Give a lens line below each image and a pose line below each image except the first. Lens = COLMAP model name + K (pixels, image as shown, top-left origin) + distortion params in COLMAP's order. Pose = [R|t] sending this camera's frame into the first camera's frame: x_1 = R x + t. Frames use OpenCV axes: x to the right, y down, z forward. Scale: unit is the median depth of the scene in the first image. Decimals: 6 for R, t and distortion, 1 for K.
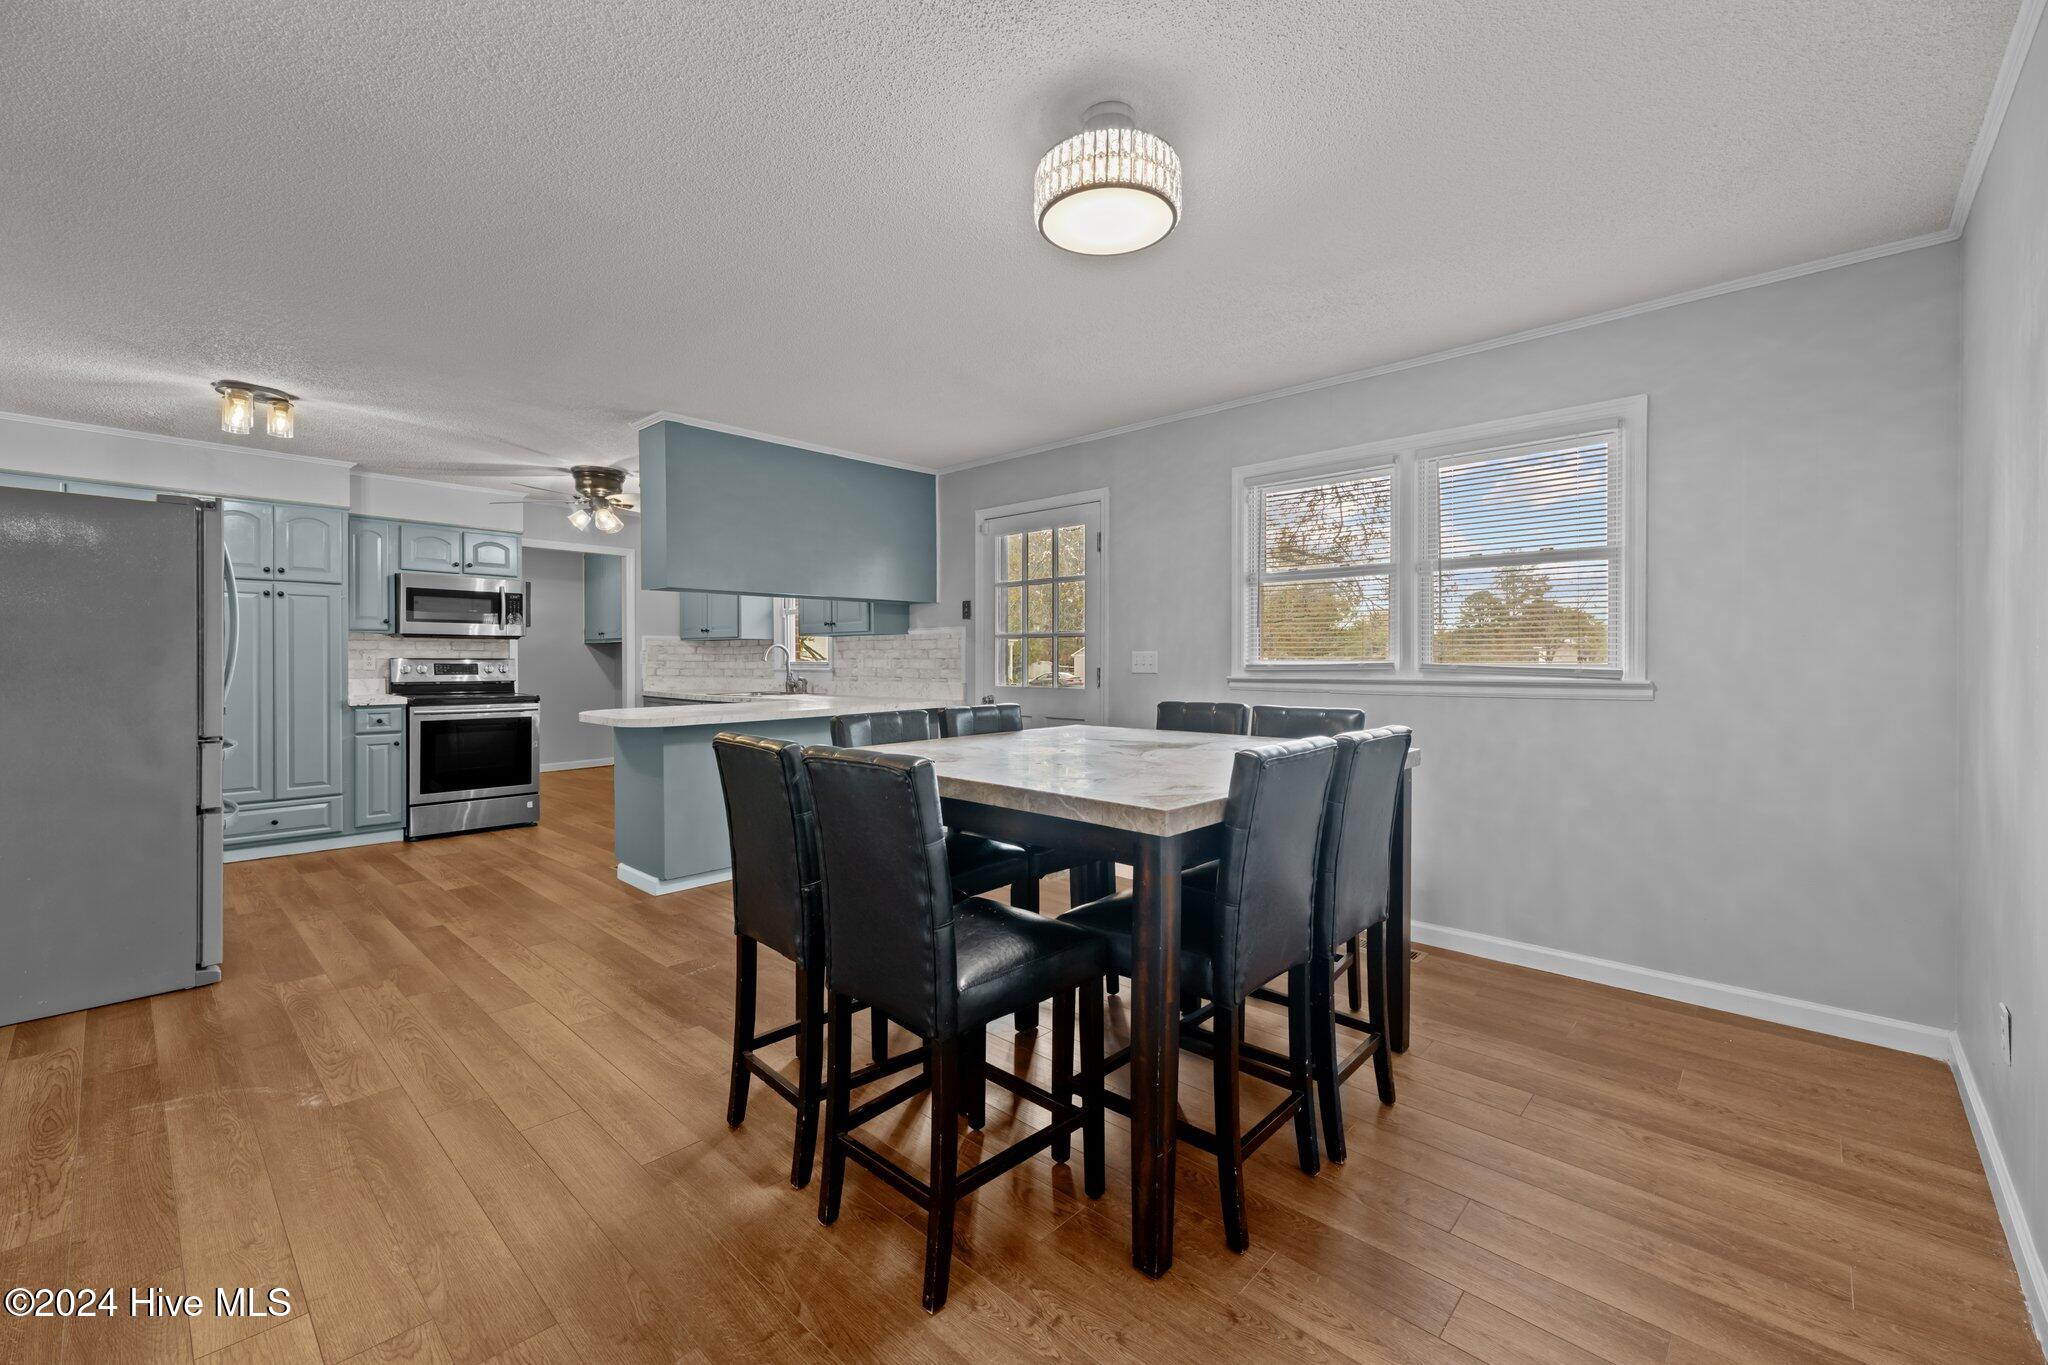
lens RADIAL K [[843.6, 0, 1027.5], [0, 843.6, 662.6], [0, 0, 1]] dist [0.016063, -0.004855]
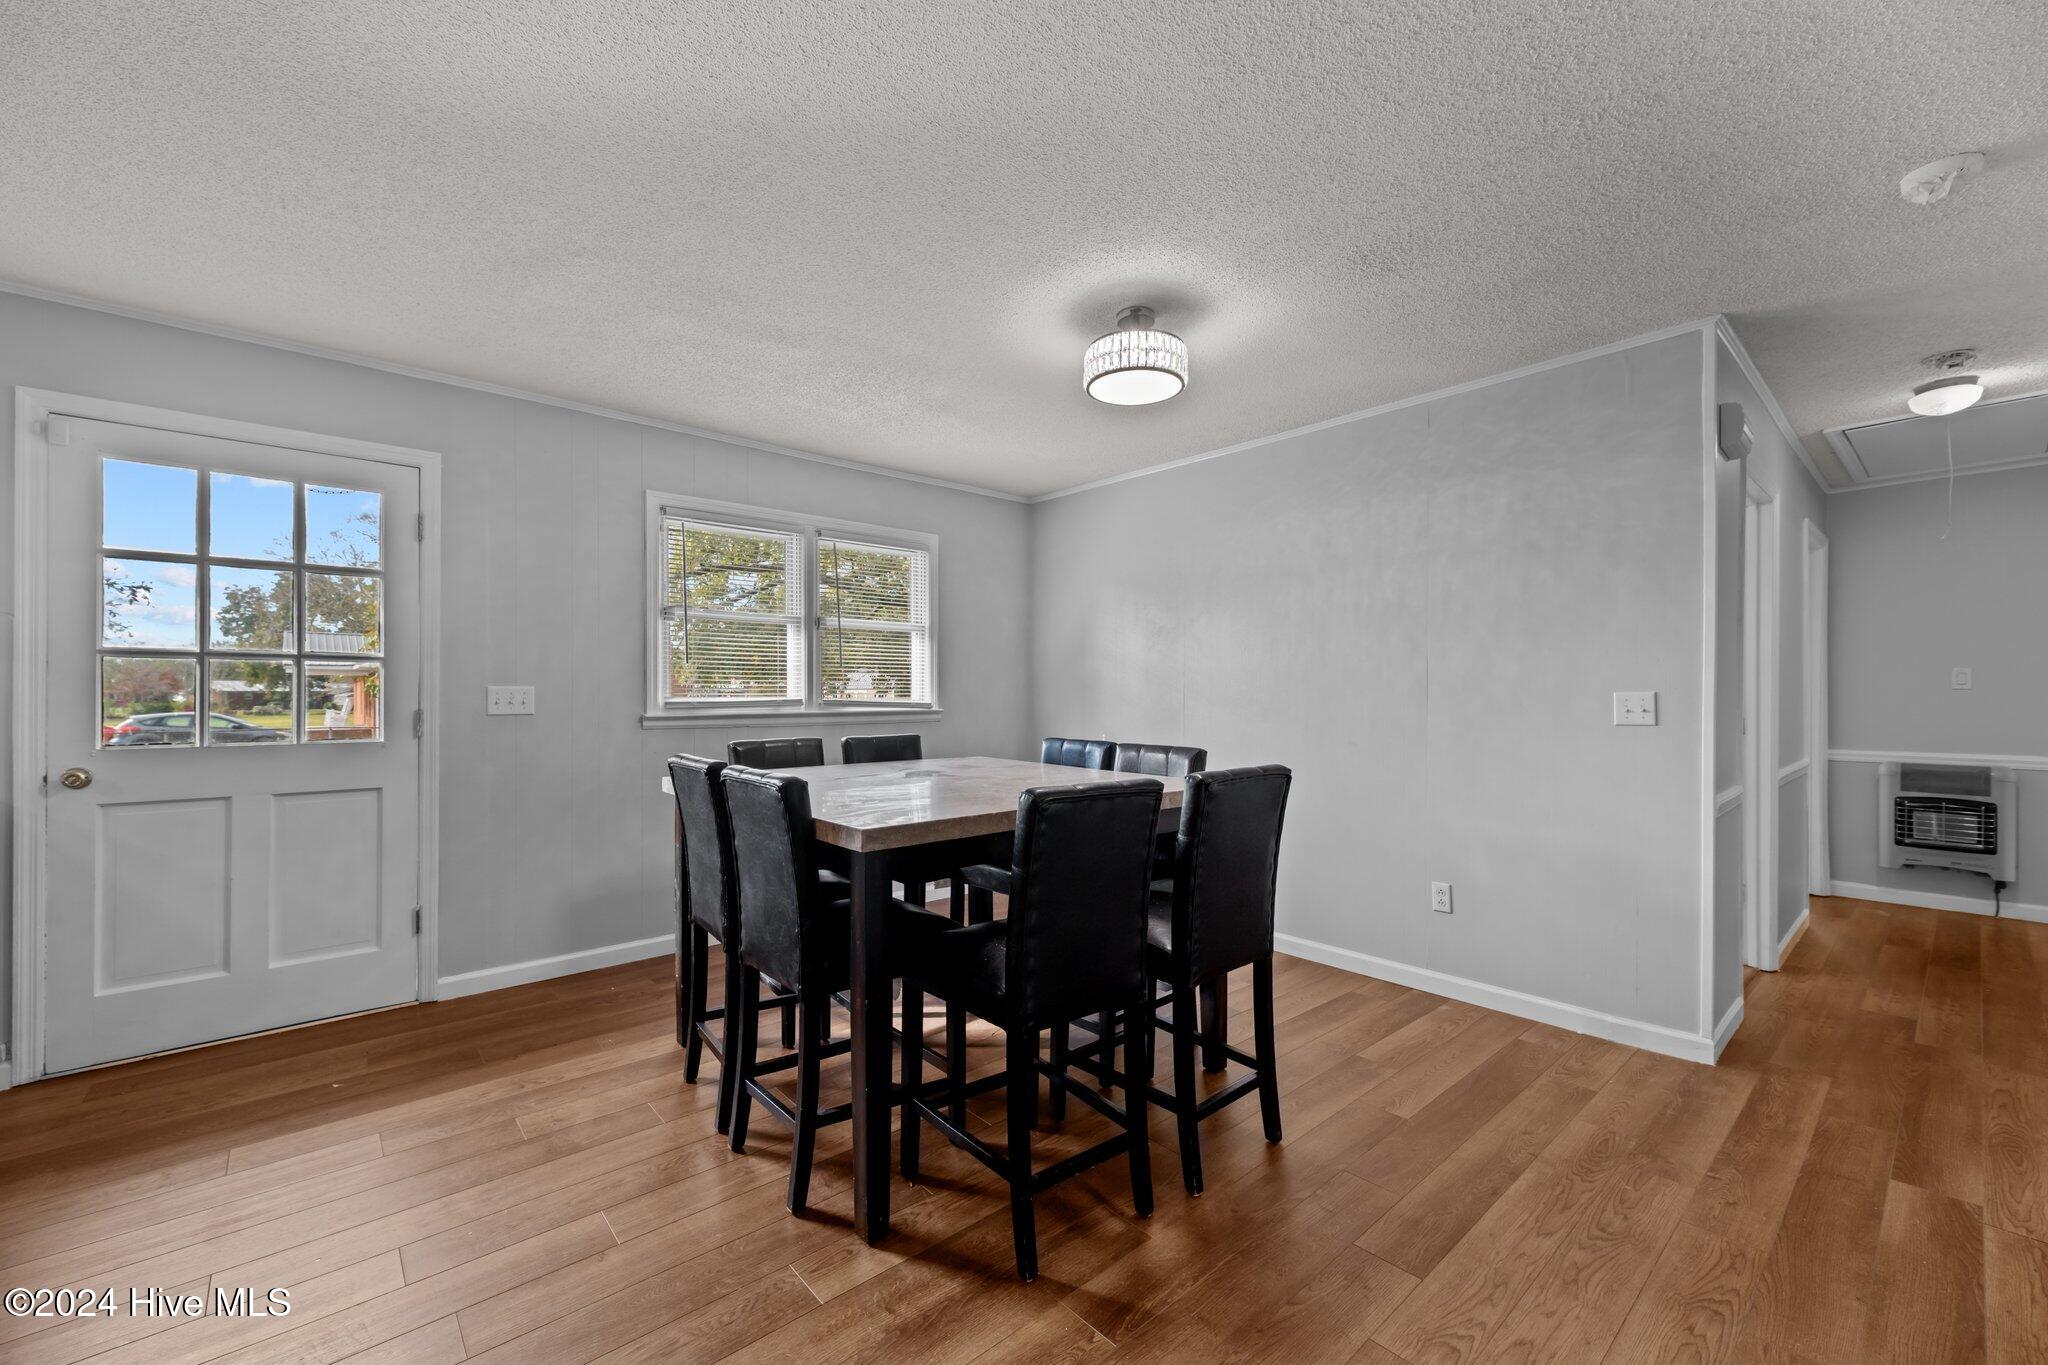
lens RADIAL K [[820.0, 0, 1018.9], [0, 820.0, 687.5], [0, 0, 1]] dist [0.014137, -0.004498]
pose [[0.109966, 0.012078, 0.993862, -0.450066], [0.004135, 0.999912, -0.012609, -0.000278], [-0.993927, 0.005496, 0.109907, 0.367337]]
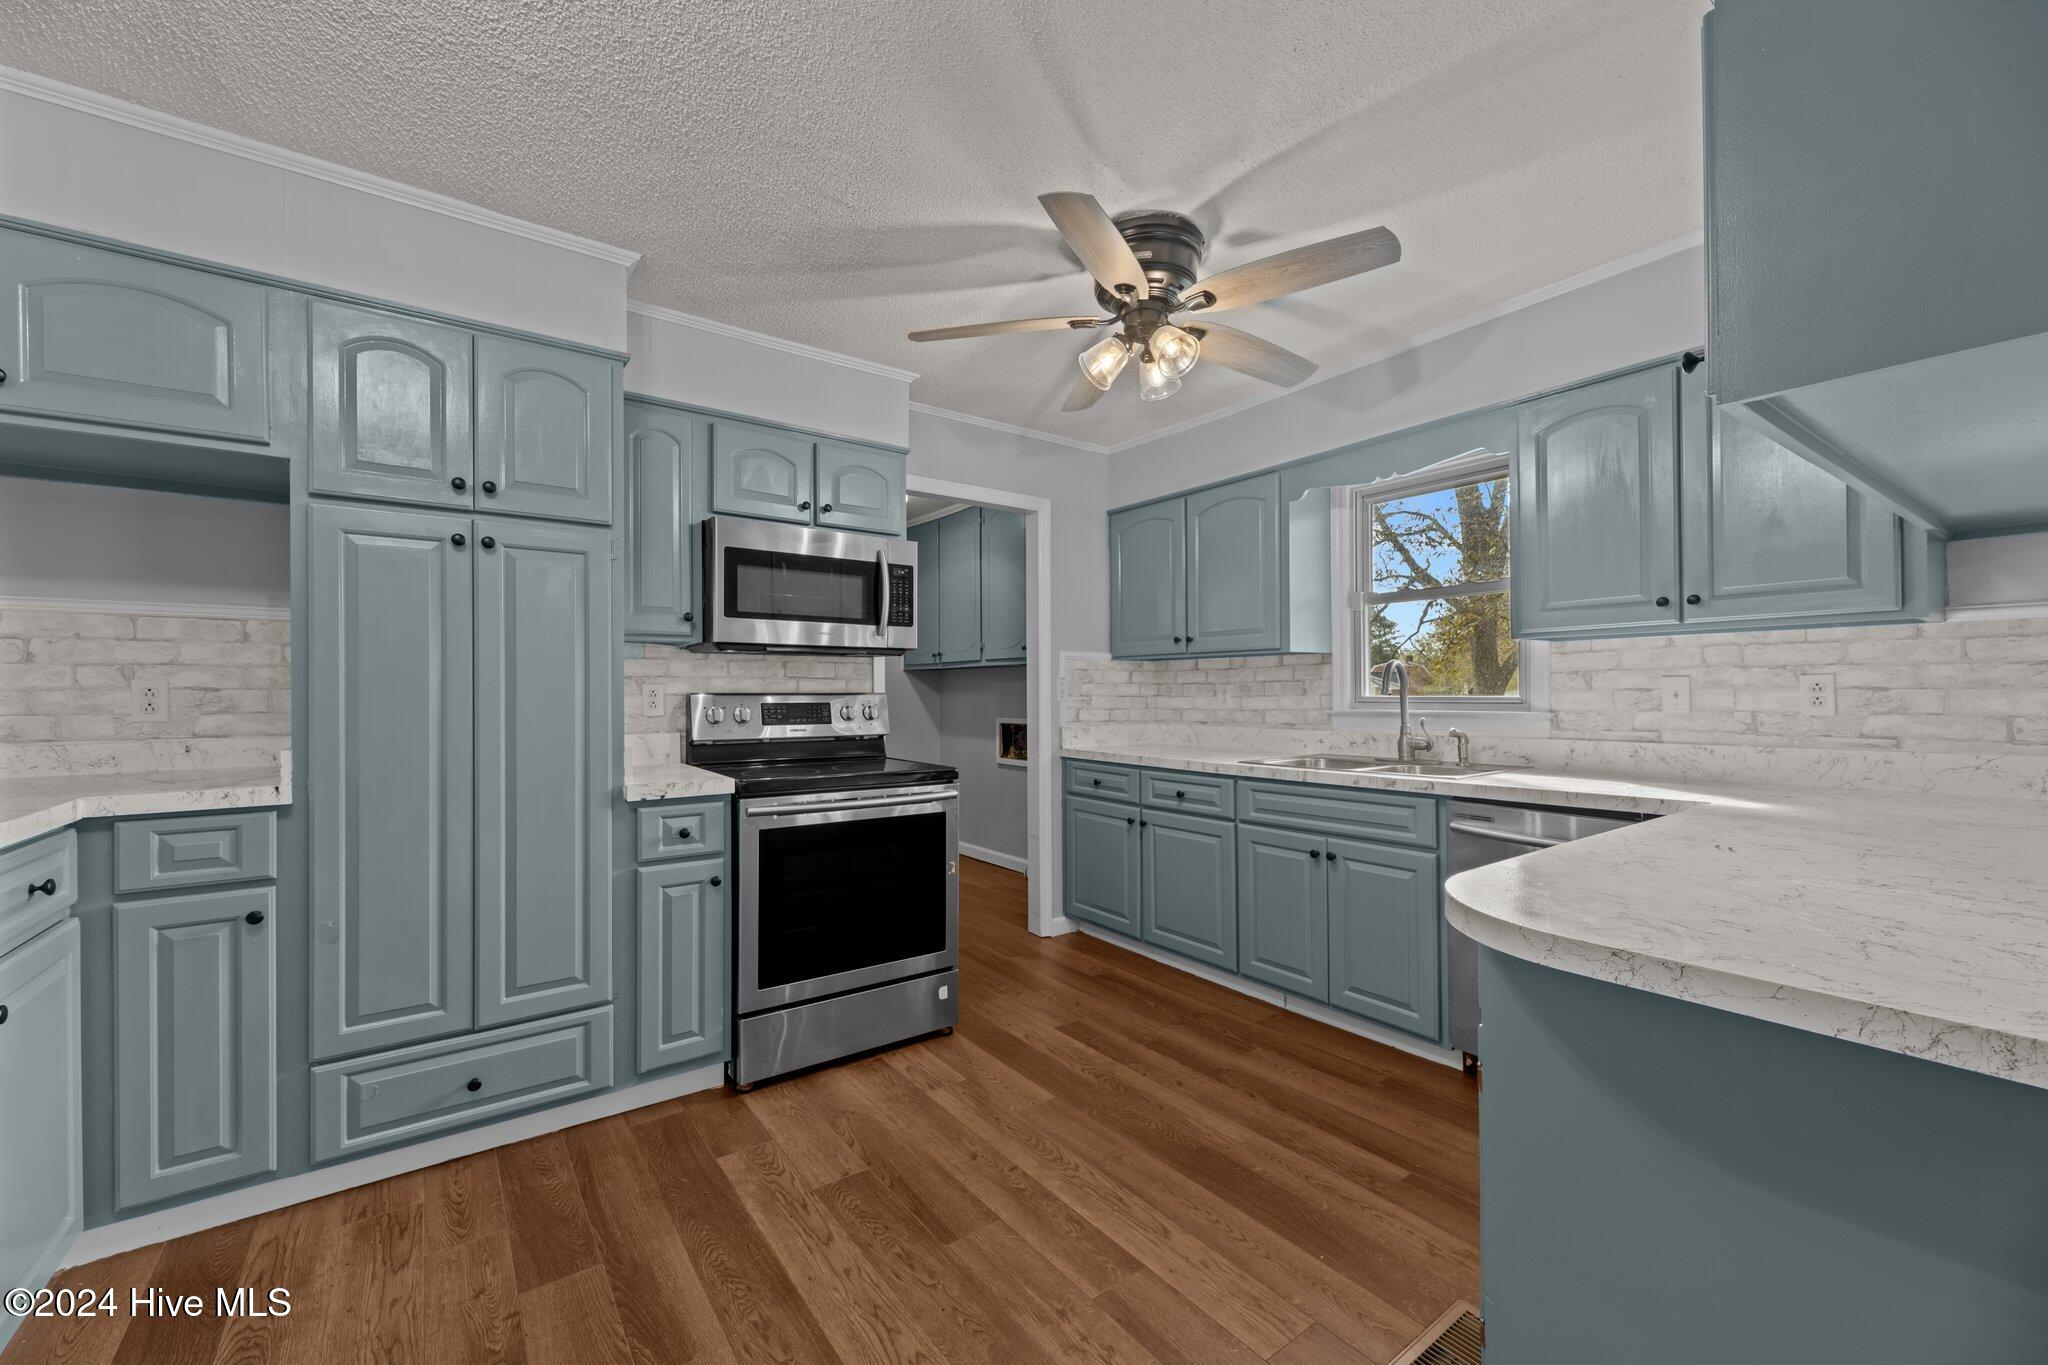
lens RADIAL K [[820.0, 0, 1018.9], [0, 820.0, 687.5], [0, 0, 1]] dist [0.014137, -0.004498]
pose [[0.981016, -0.005923, -0.193837, -0.492672], [0.004113, 0.999944, -0.009739, -0.003151], [0.193884, 0.008757, 0.980985, 0.593892]]
